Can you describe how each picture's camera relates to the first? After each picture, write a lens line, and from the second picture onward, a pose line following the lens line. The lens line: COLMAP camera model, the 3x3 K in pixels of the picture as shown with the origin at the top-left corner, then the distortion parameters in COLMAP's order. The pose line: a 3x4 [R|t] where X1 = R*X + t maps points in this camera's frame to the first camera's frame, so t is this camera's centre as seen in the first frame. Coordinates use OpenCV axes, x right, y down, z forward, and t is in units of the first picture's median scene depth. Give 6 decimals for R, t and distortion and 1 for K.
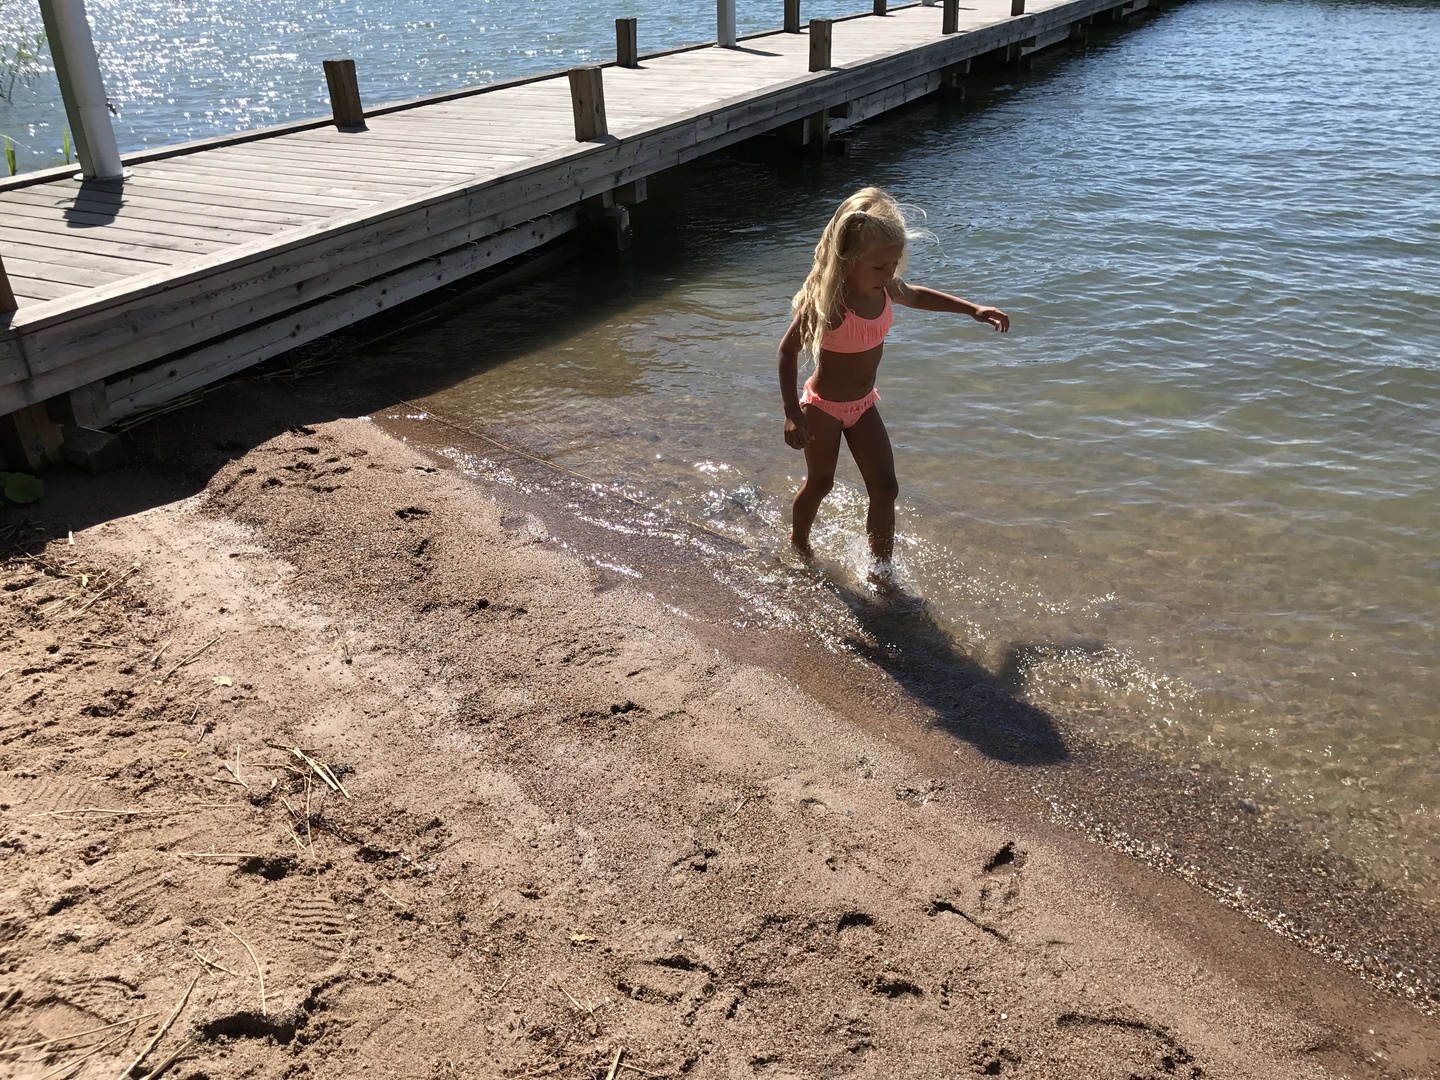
lens RADIAL K [[1148.8, 0, 720.0], [0, 1148.8, 540.0], [0, 0, 1]] dist [-0.034752, 0.053226]
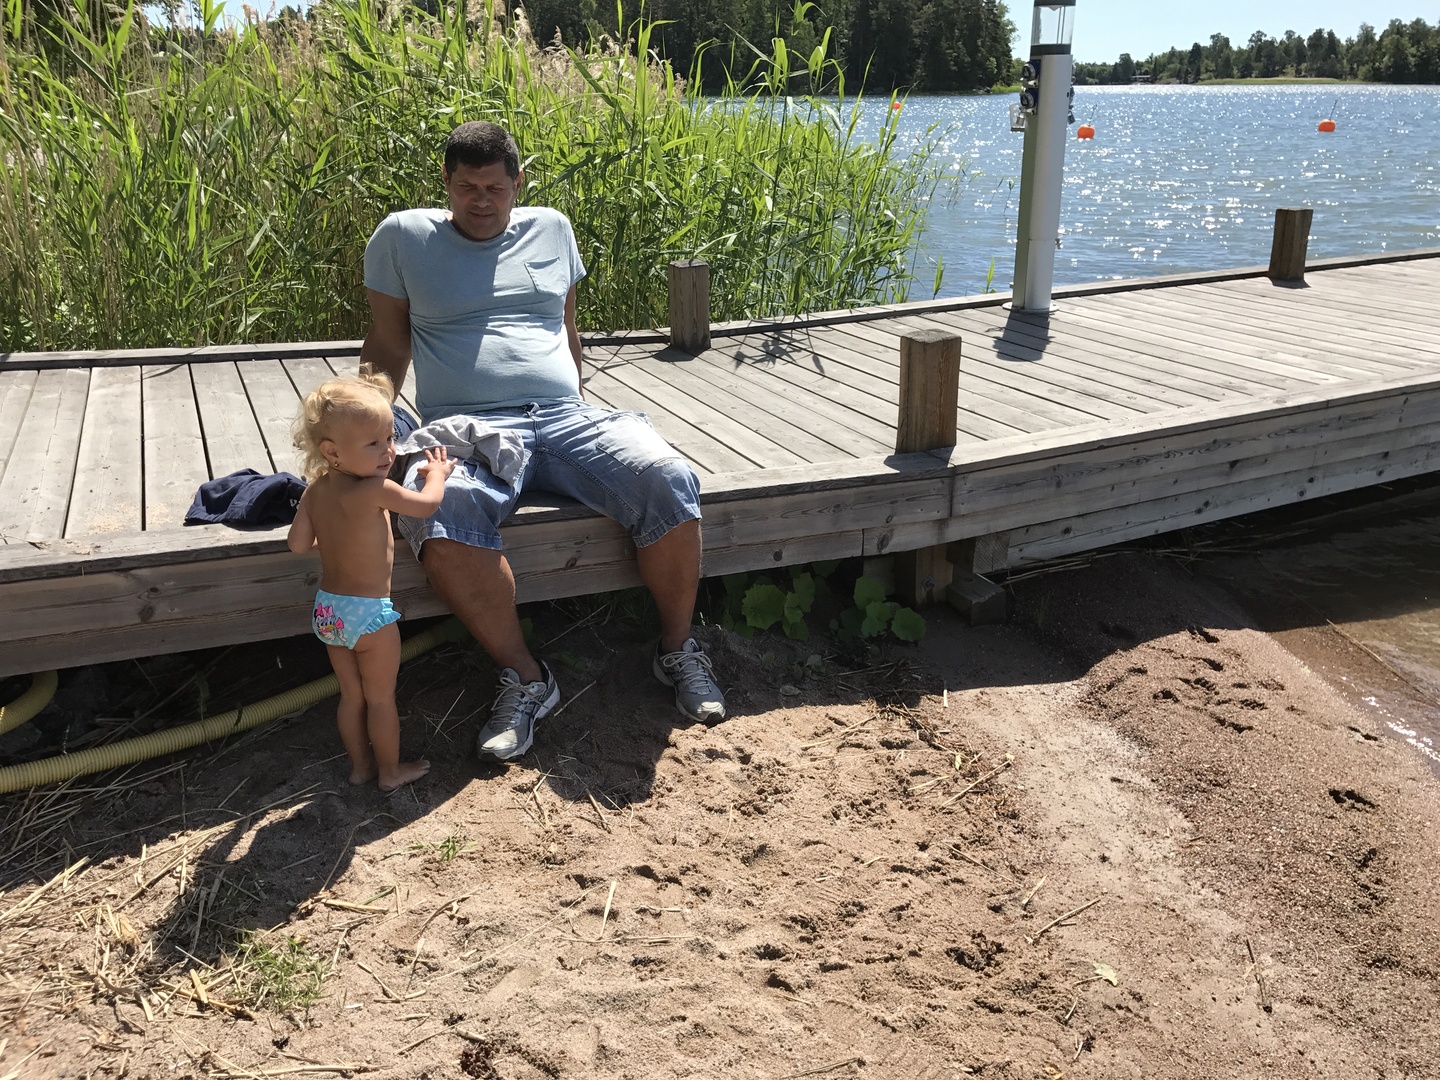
lens RADIAL K [[1148.8, 0, 720.0], [0, 1148.8, 540.0], [0, 0, 1]] dist [-0.034752, 0.053226]
pose [[0.779074, 0.228906, -0.583649, -0.199974], [-0.288126, 0.957550, -0.009052, -0.062861], [0.556801, 0.175216, 0.811956, 0.127229]]
